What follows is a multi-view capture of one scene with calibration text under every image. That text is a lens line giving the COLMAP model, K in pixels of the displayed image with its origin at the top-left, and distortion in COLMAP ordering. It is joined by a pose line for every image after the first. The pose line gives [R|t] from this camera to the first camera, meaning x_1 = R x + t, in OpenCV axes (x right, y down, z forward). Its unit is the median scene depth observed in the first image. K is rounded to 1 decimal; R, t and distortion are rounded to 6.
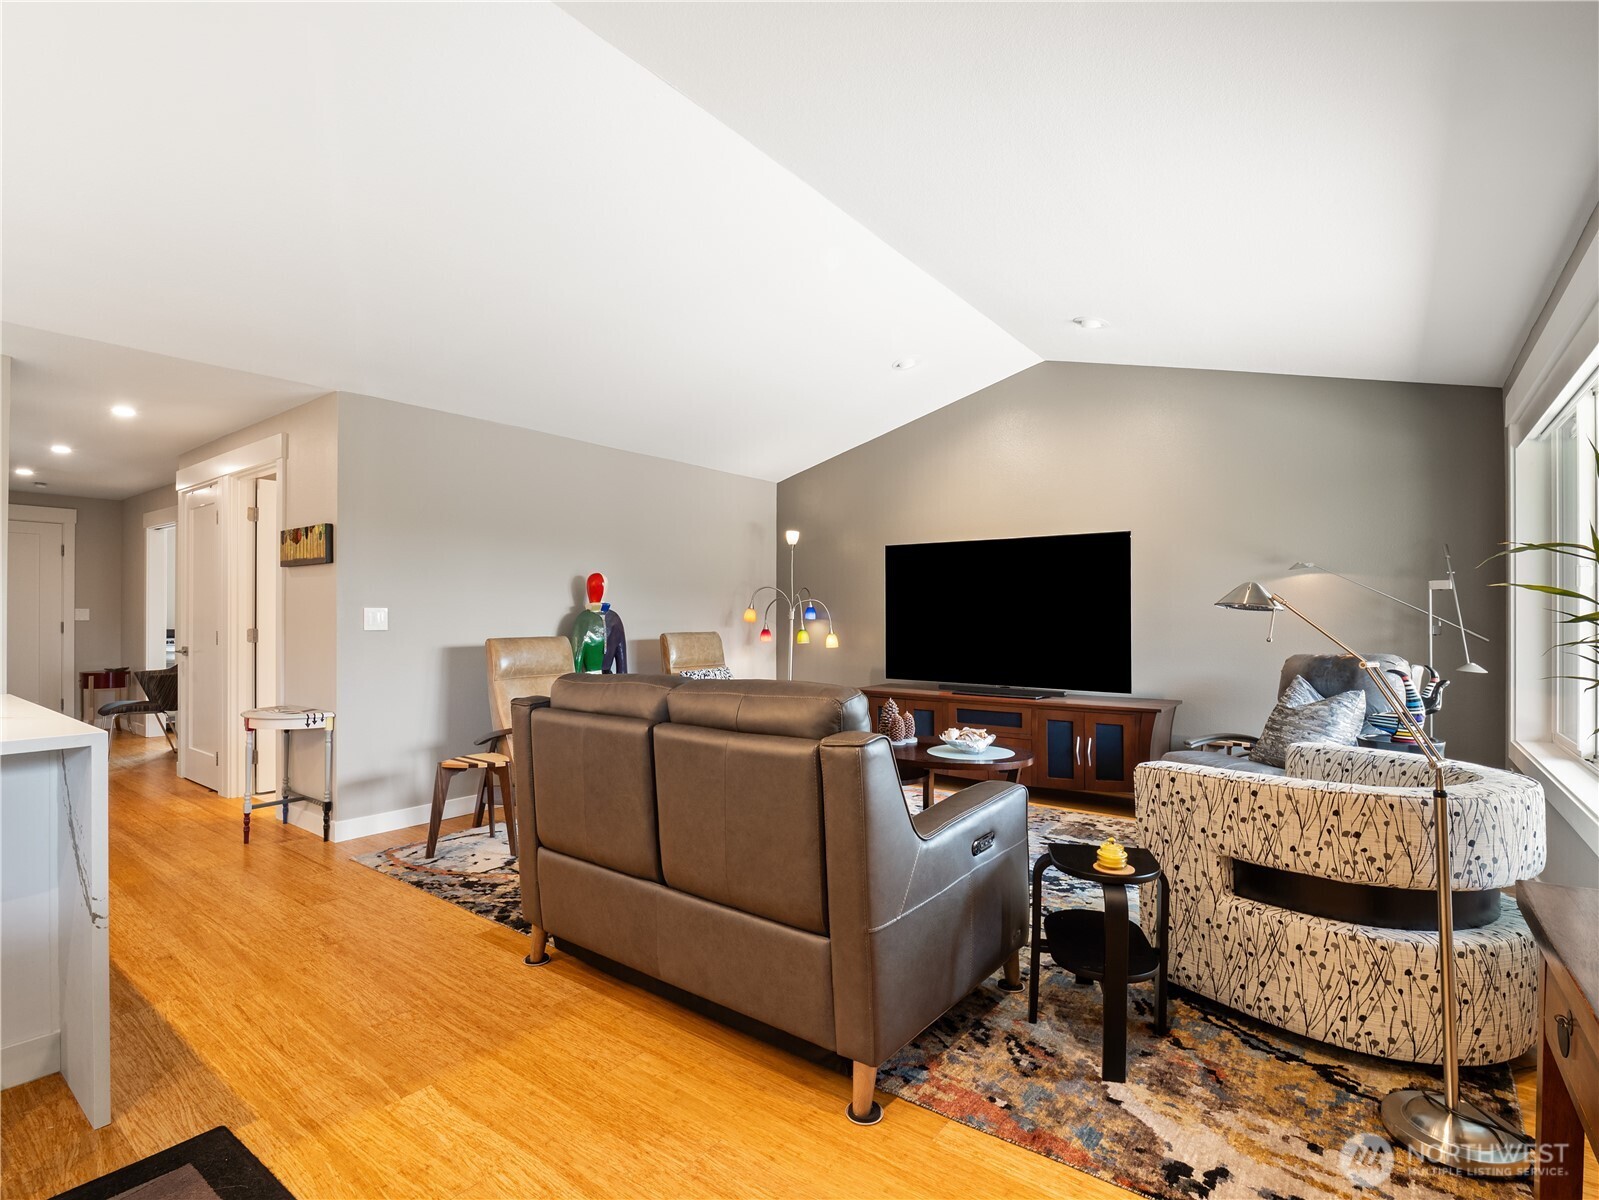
lens RADIAL K [[777.0, 0, 794.9], [0, 777.0, 612.6], [0, 0, 1]] dist [-0.013415, 0.001922]
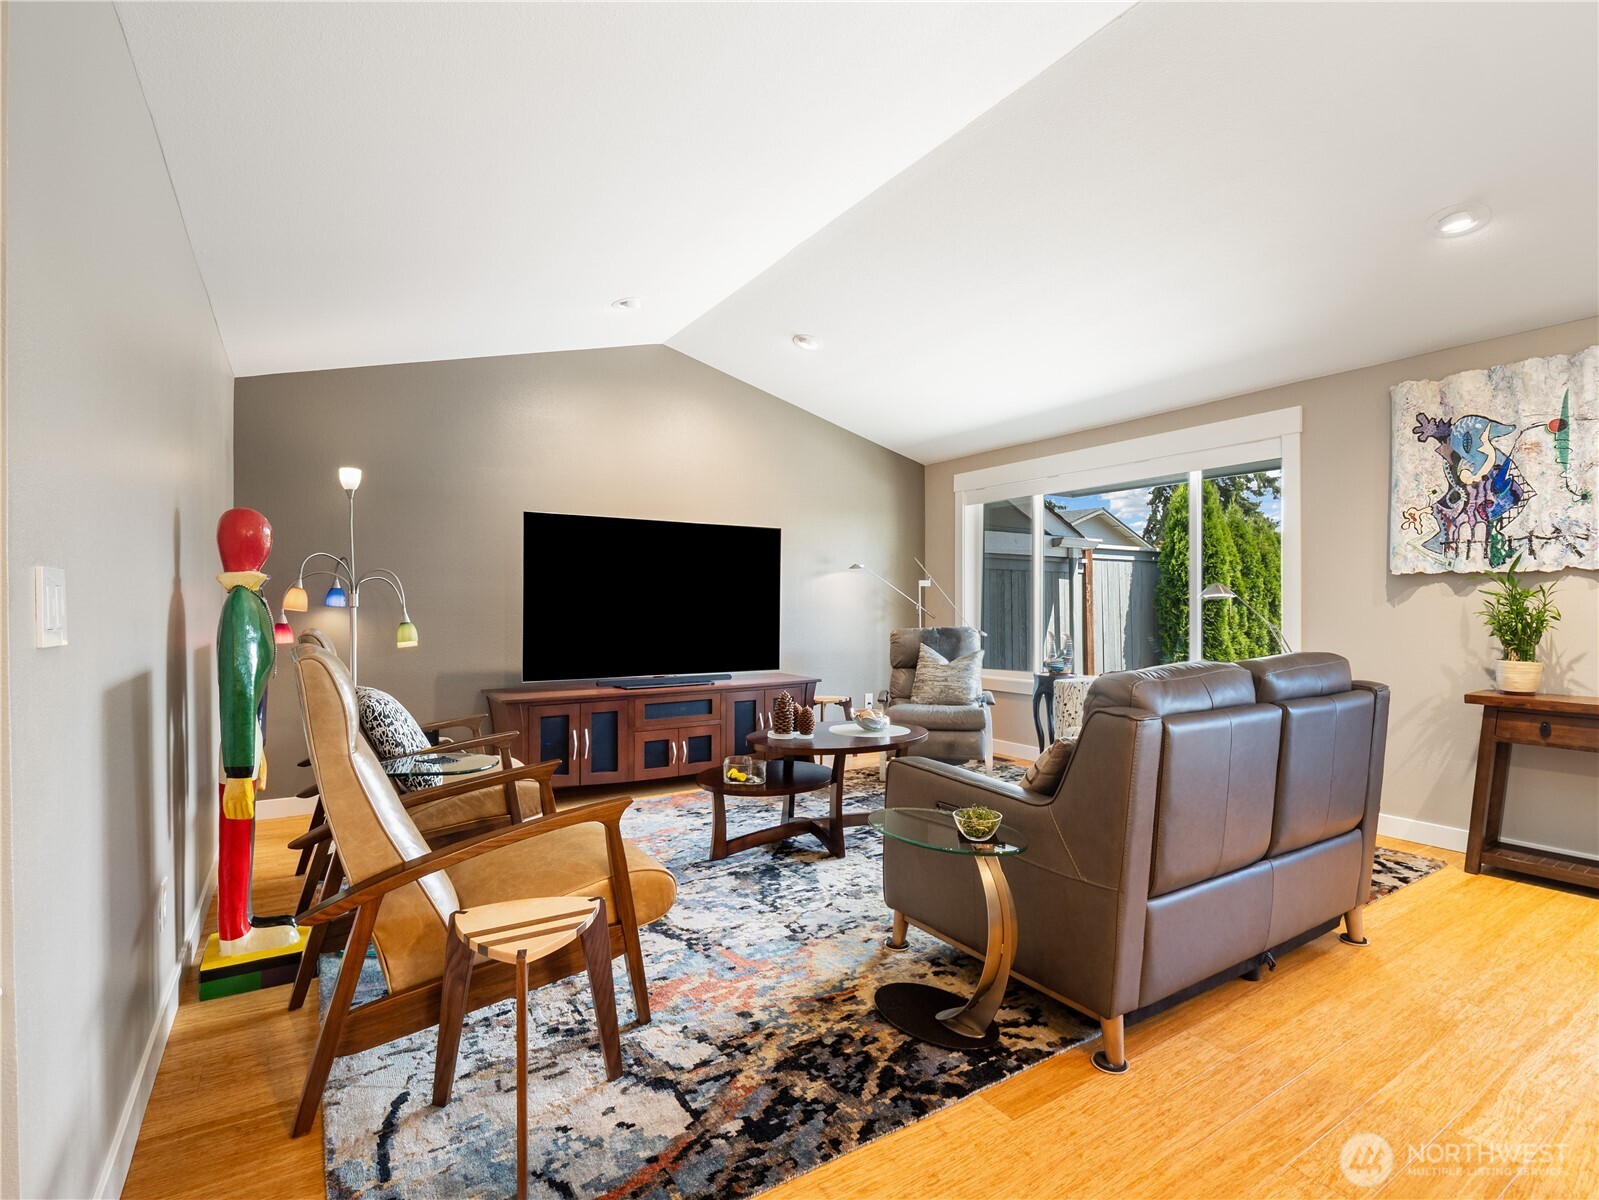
lens RADIAL K [[777.0, 0, 795.4], [0, 777.0, 605.8], [0, 0, 1]] dist [-0.013415, 0.001922]
pose [[0.341262, -0.002769, 0.939964, -0.859163], [-0.006204, 0.999967, 0.005198, 0.004511], [-0.939948, -0.007605, 0.341234, 0.782364]]
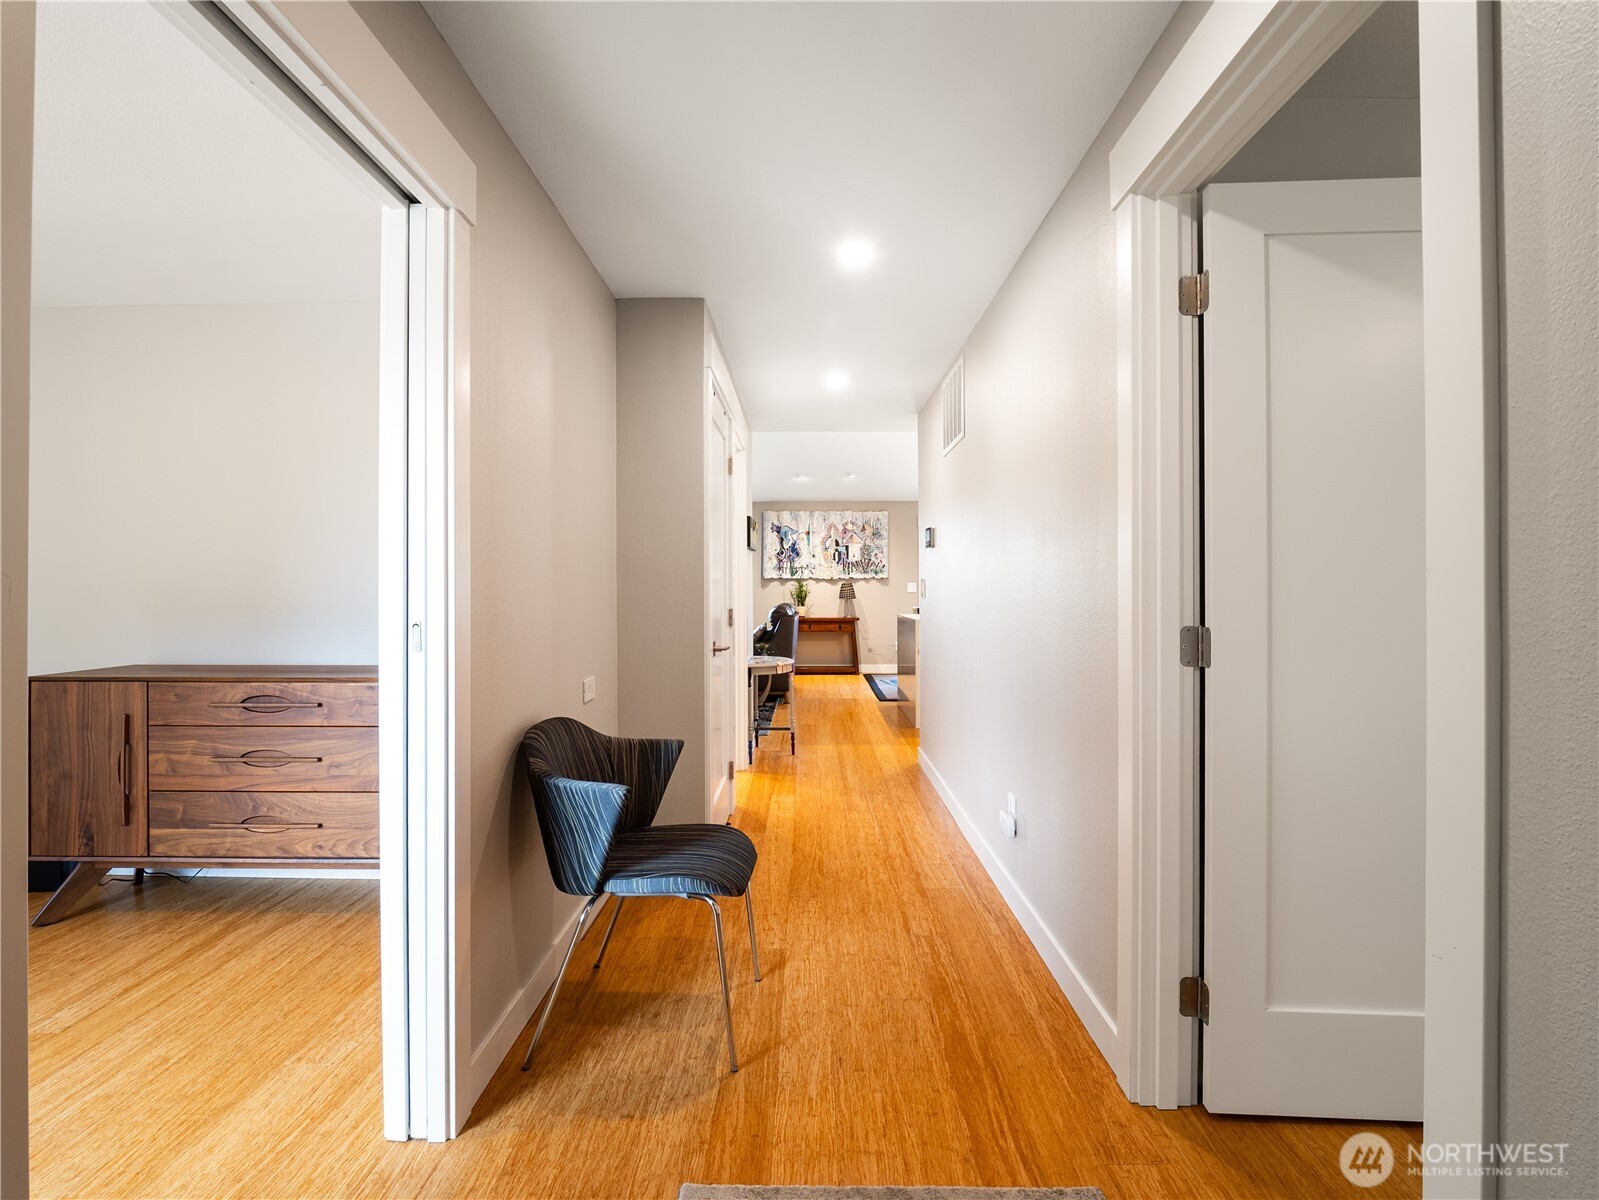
lens RADIAL K [[777.0, 0, 796.0], [0, 777.0, 591.5], [0, 0, 1]] dist [-0.013415, 0.001922]
pose [[-0.588664, -0.000519, 0.808378, -1.584417], [0.001365, 0.999998, 0.001637, 0.006552], [-0.808377, 0.002067, -0.588662, 1.529301]]
